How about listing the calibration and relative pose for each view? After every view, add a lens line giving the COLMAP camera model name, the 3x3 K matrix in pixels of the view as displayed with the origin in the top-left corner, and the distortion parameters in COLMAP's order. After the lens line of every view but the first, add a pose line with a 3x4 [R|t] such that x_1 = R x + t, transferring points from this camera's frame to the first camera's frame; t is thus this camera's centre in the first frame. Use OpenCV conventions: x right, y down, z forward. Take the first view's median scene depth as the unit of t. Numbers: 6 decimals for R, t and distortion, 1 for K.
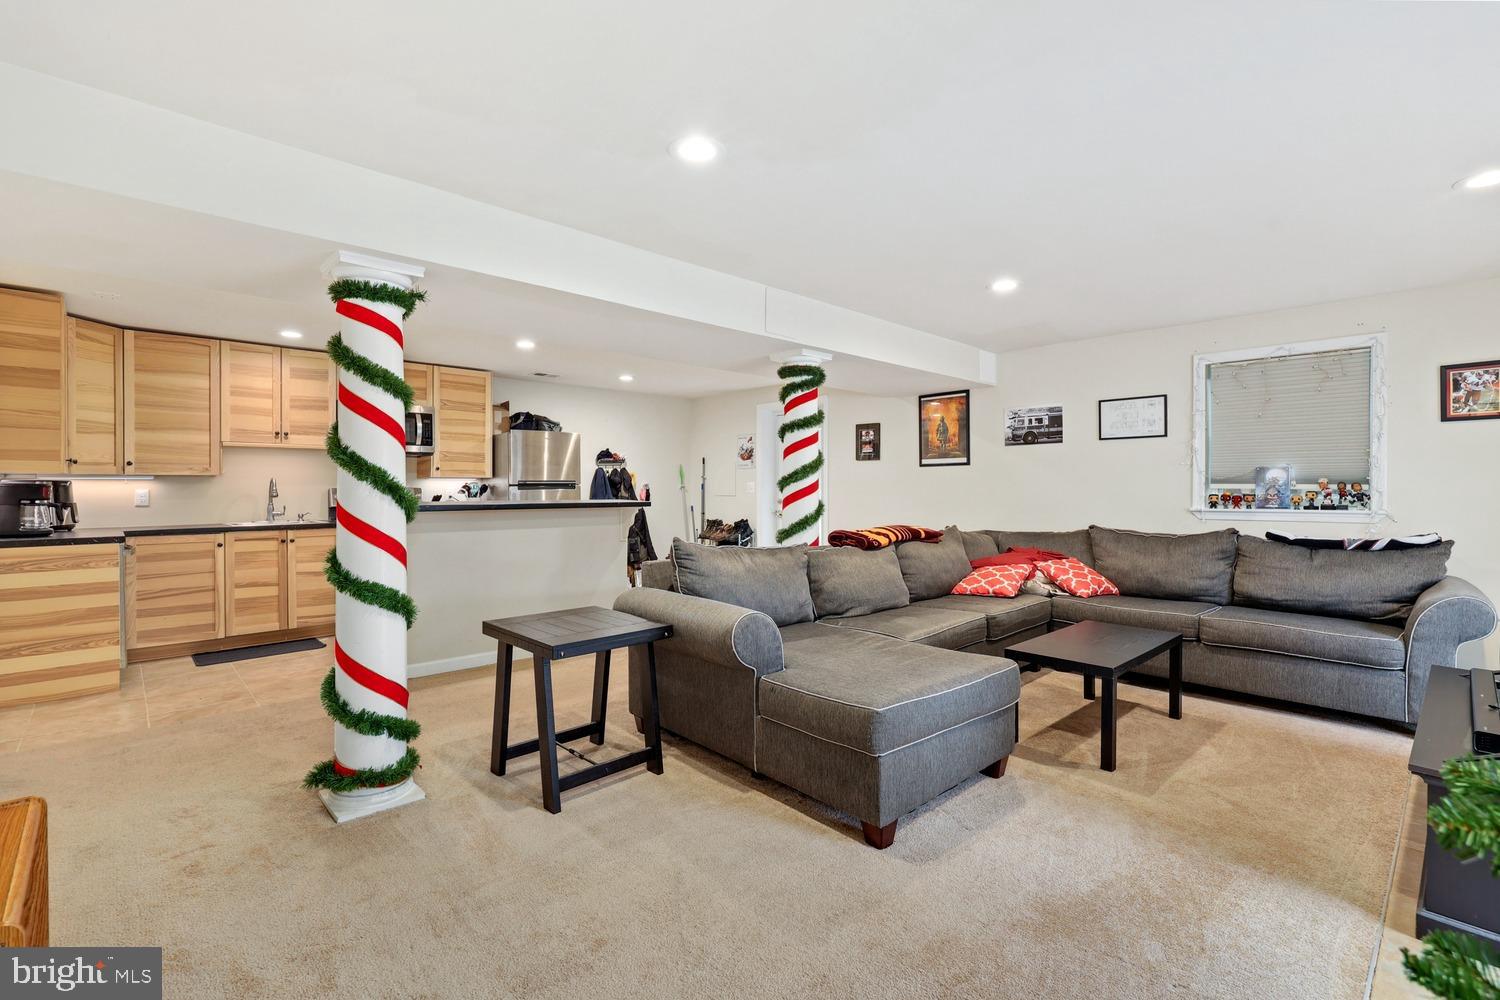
lens RADIAL K [[680.9, 0, 754.5], [0, 680.9, 491.6], [0, 0, 1]] dist [-0.003419, 0.001410]
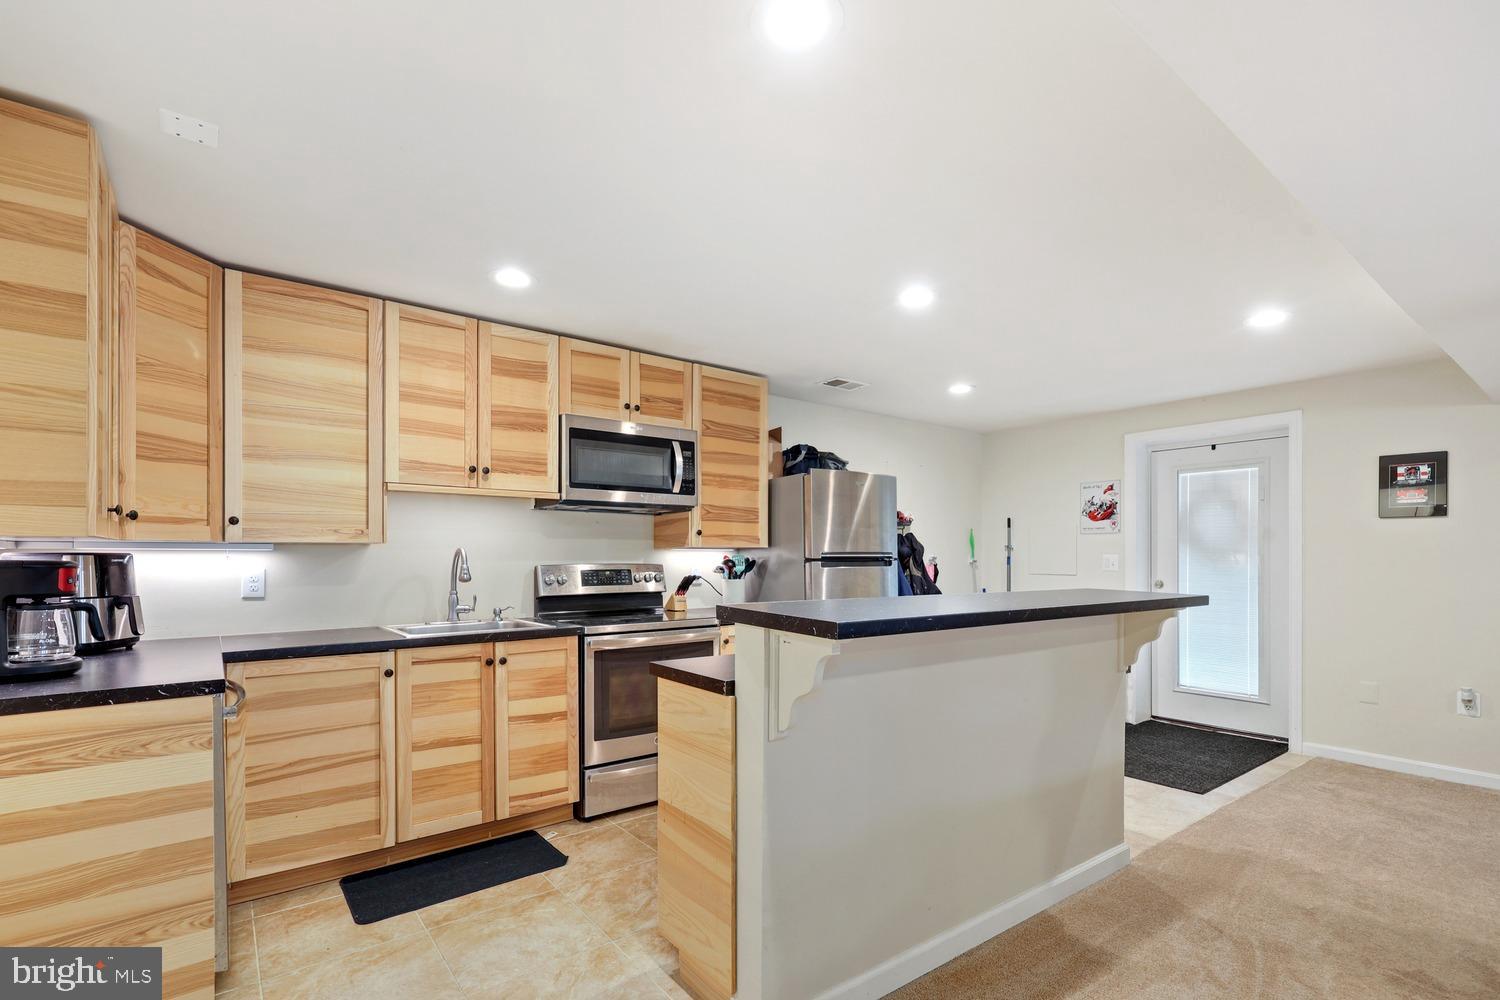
lens RADIAL K [[680.9, 0, 741.1], [0, 680.9, 560.9], [0, 0, 1]] dist [-0.003419, 0.001410]
pose [[0.995148, 0.001051, -0.098384, -0.445469], [-0.001194, 0.999998, -0.001394, -0.009425], [0.098382, 0.001504, 0.995148, 0.480994]]
